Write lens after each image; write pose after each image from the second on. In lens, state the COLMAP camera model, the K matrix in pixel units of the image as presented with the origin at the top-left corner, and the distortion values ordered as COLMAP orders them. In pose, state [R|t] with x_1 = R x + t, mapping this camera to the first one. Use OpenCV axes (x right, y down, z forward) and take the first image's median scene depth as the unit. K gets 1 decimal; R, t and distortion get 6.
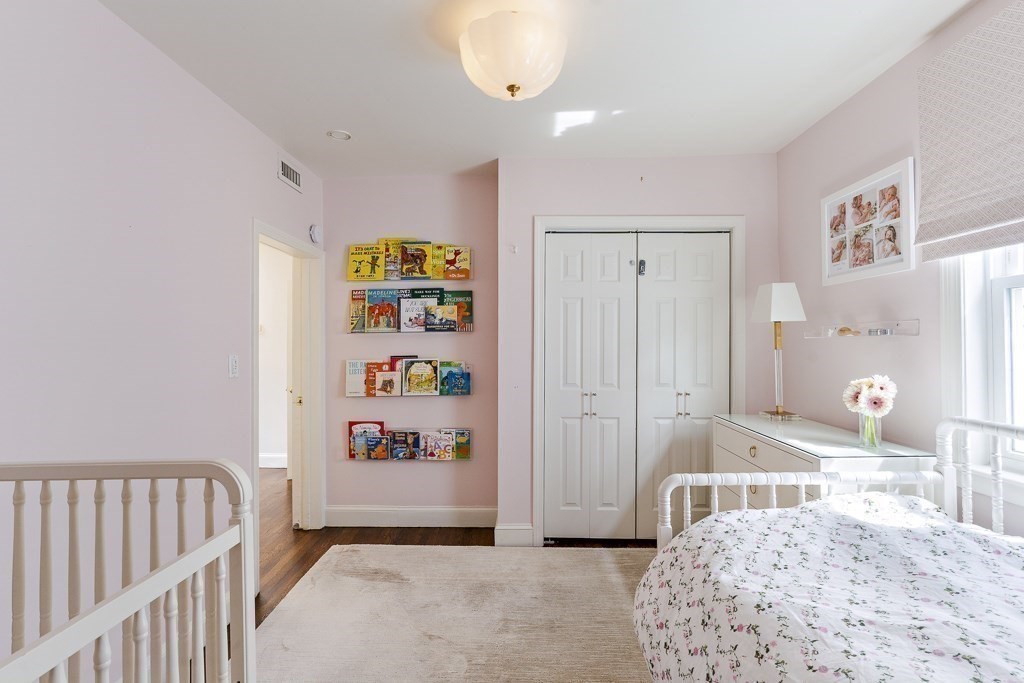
lens RADIAL K [[464.4, 0, 512.2], [0, 464.4, 341.7], [0, 0, 1]] dist [-0.009311, -0.000145]
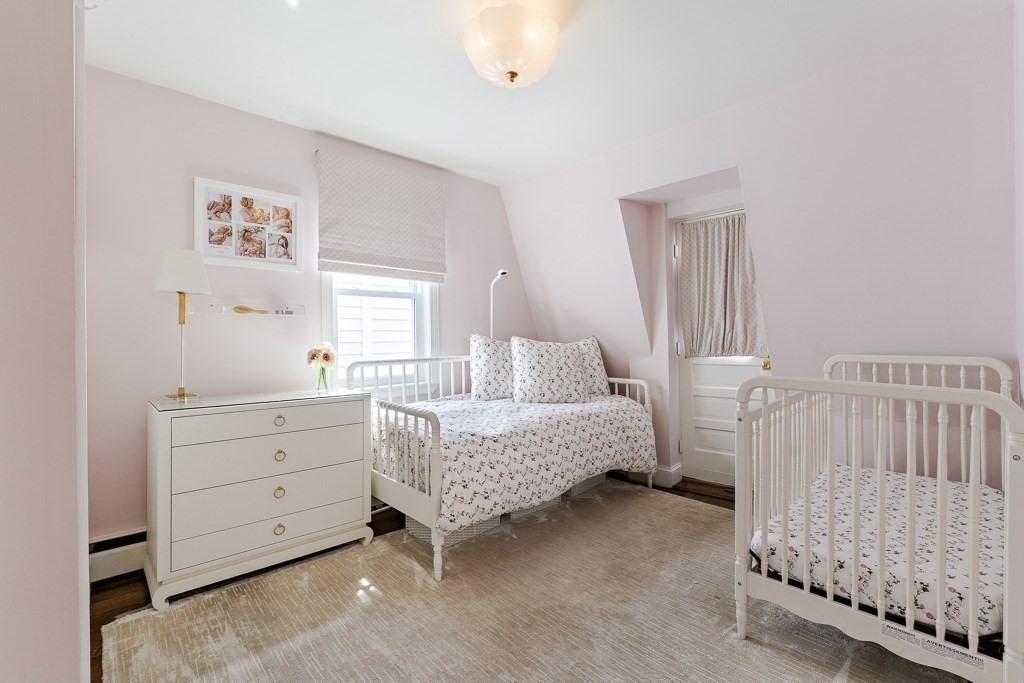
lens RADIAL K [[464.4, 0, 508.5], [0, 464.4, 343.9], [0, 0, 1]] dist [-0.009311, -0.000145]
pose [[-0.695802, 0.004043, 0.718222, -0.611185], [0.004945, 0.999987, -0.000839, 0.072070], [-0.718217, 0.002968, -0.695813, 1.397018]]
